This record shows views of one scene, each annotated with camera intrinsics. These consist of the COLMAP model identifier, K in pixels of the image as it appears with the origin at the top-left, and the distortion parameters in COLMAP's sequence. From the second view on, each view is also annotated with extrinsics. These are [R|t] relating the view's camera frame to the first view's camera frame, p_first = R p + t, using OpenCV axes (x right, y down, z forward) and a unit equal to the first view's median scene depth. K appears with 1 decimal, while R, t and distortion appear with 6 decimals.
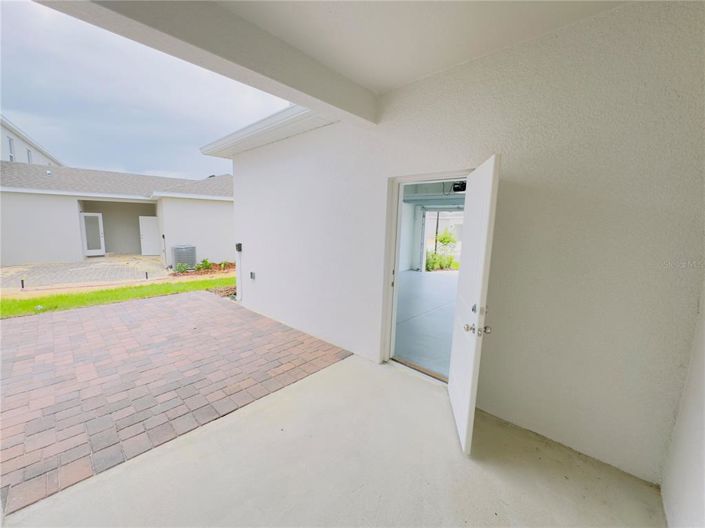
lens RADIAL K [[281.1, 0, 352.5], [0, 281.1, 264.0], [0, 0, 1]] dist [-0.001388, -0.000037]
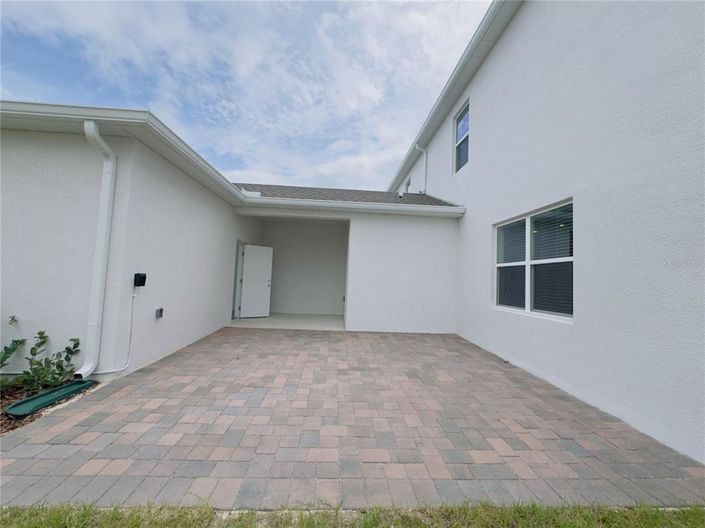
lens RADIAL K [[281.1, 0, 352.5], [0, 281.1, 264.0], [0, 0, 1]] dist [-0.001388, -0.000037]
pose [[-0.723307, -0.021634, 0.690187, -1.785648], [0.038199, 0.996725, 0.071275, -0.181684], [-0.689469, 0.077918, -0.720112, 1.652055]]
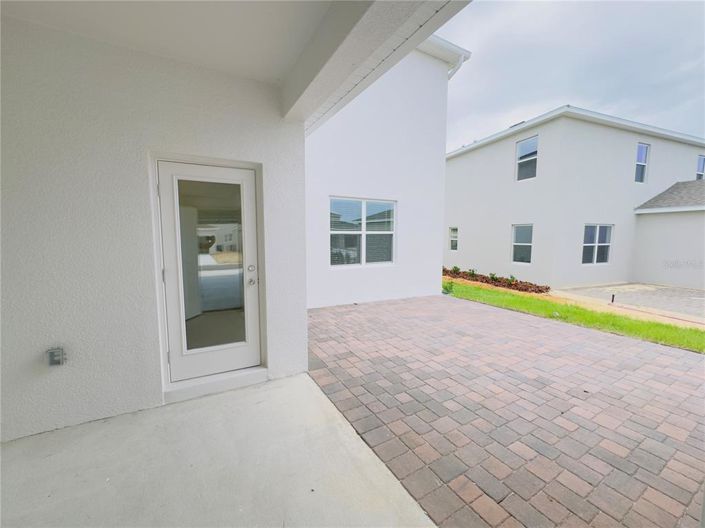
lens RADIAL K [[283.2, 0, 352.5], [0, 283.2, 264.0], [0, 0, 1]] dist [0.008658, -0.000190]
pose [[-0.287008, 0.066876, -0.955591, 0.249074], [-0.146297, 0.982798, 0.112720, -0.069265], [0.946691, 0.172152, -0.272287, 0.722586]]
